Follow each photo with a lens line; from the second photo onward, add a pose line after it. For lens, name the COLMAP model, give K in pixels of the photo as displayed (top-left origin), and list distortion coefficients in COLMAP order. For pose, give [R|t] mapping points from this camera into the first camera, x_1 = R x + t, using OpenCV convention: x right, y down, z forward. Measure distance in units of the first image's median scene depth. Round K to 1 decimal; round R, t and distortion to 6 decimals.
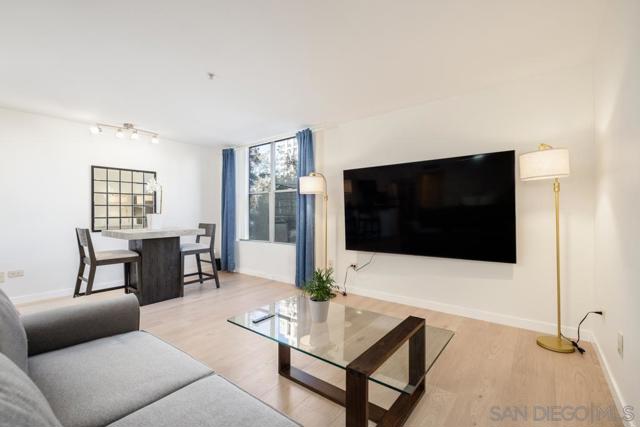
lens RADIAL K [[281.2, 0, 320.0], [0, 281.2, 213.5], [0, 0, 1]] dist [0.002818, 0.000332]
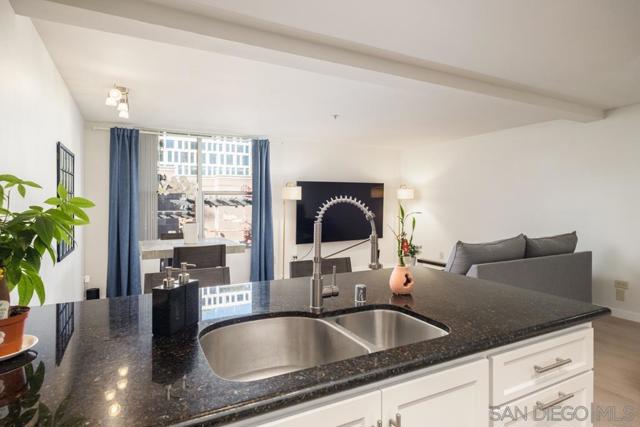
lens RADIAL K [[356.1, 0, 320.0], [0, 356.1, 213.5], [0, 0, 1]] dist [0.002445, 0.000535]
pose [[0.402369, -0.033532, 0.914863, -1.232451], [0.011040, 0.999434, 0.031777, -0.053837], [-0.915411, -0.002686, 0.402511, 0.245830]]
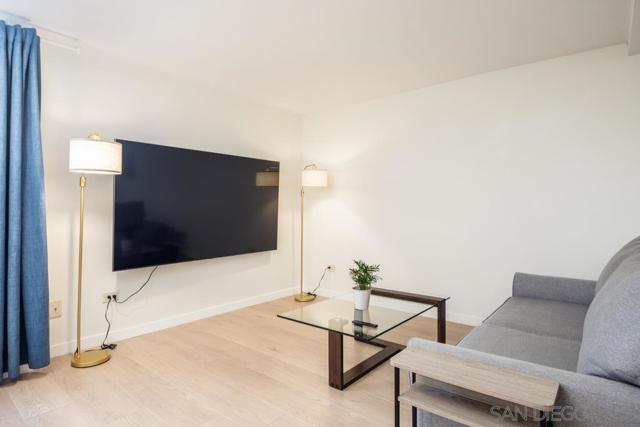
lens RADIAL K [[368.2, 0, 320.0], [0, 368.2, 213.5], [0, 0, 1]] dist [-0.021008, -0.000561]
pose [[0.015293, -0.005204, 0.999870, -0.634705], [0.003917, 0.999979, 0.005145, 0.003737], [-0.999875, 0.003837, 0.015313, 0.512621]]
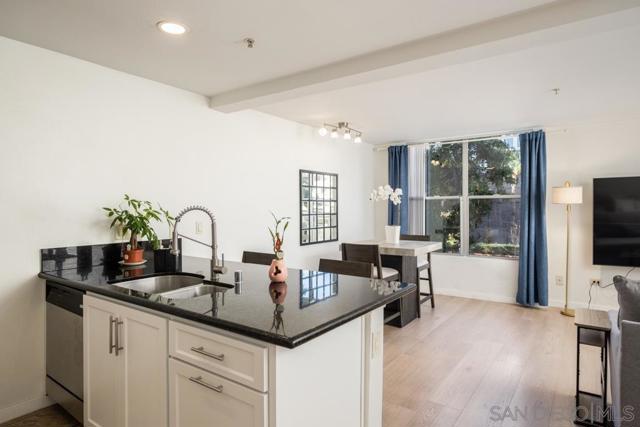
lens RADIAL K [[368.2, 0, 320.0], [0, 368.2, 213.5], [0, 0, 1]] dist [-0.021008, -0.000561]
pose [[0.999190, 0.000510, 0.040236, -0.793544], [-0.000655, 0.999993, 0.003583, -0.038379], [-0.040234, -0.003607, 0.999184, -0.141614]]
